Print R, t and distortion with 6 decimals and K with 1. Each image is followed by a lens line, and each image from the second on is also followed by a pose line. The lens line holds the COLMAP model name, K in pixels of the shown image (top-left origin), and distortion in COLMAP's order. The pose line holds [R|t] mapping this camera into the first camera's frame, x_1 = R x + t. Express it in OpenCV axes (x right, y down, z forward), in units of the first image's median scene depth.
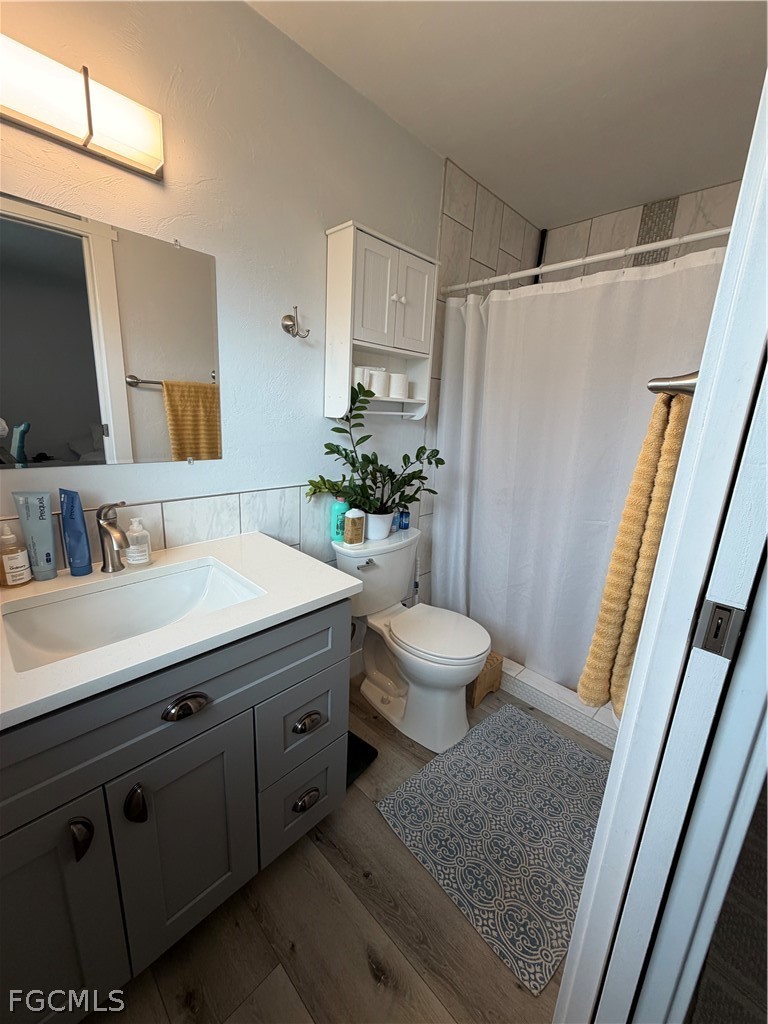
lens RADIAL K [[408.7, 0, 384.8], [0, 408.7, 510.5], [0, 0, 1]] dist [0.000419, -0.000243]
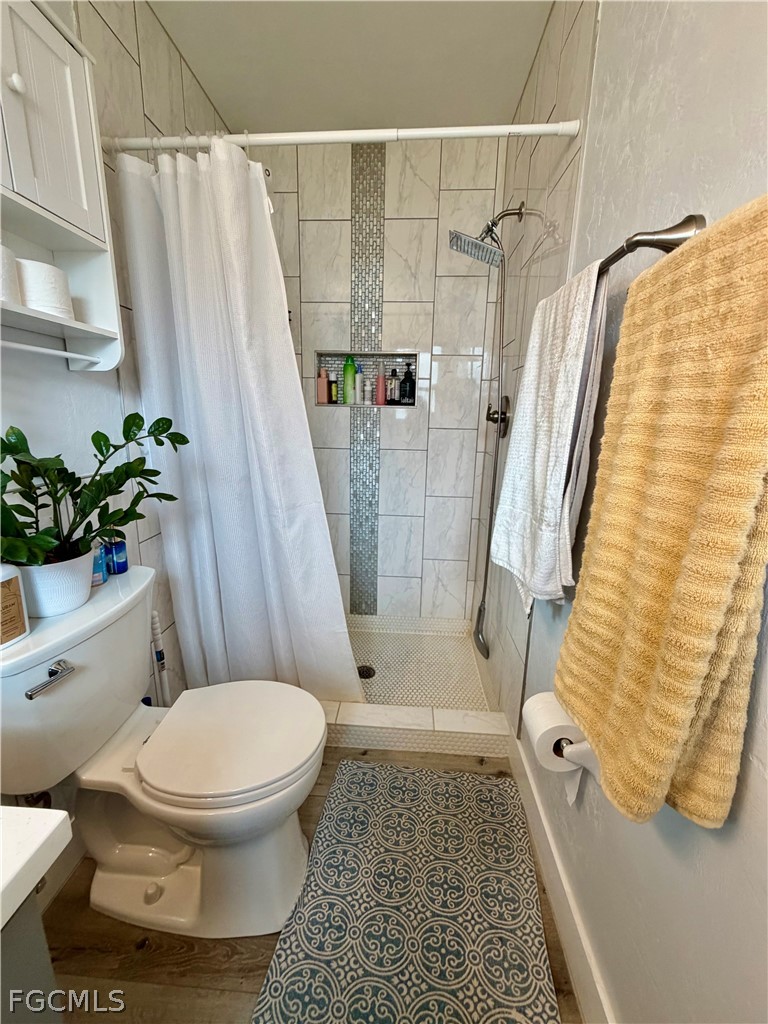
lens RADIAL K [[408.7, 0, 384.8], [0, 408.7, 510.5], [0, 0, 1]] dist [0.000419, -0.000243]
pose [[0.753639, -0.183452, 0.631168, -0.016921], [0.177179, 0.981416, 0.073694, -0.016470], [-0.632958, 0.056291, 0.772137, 0.380632]]
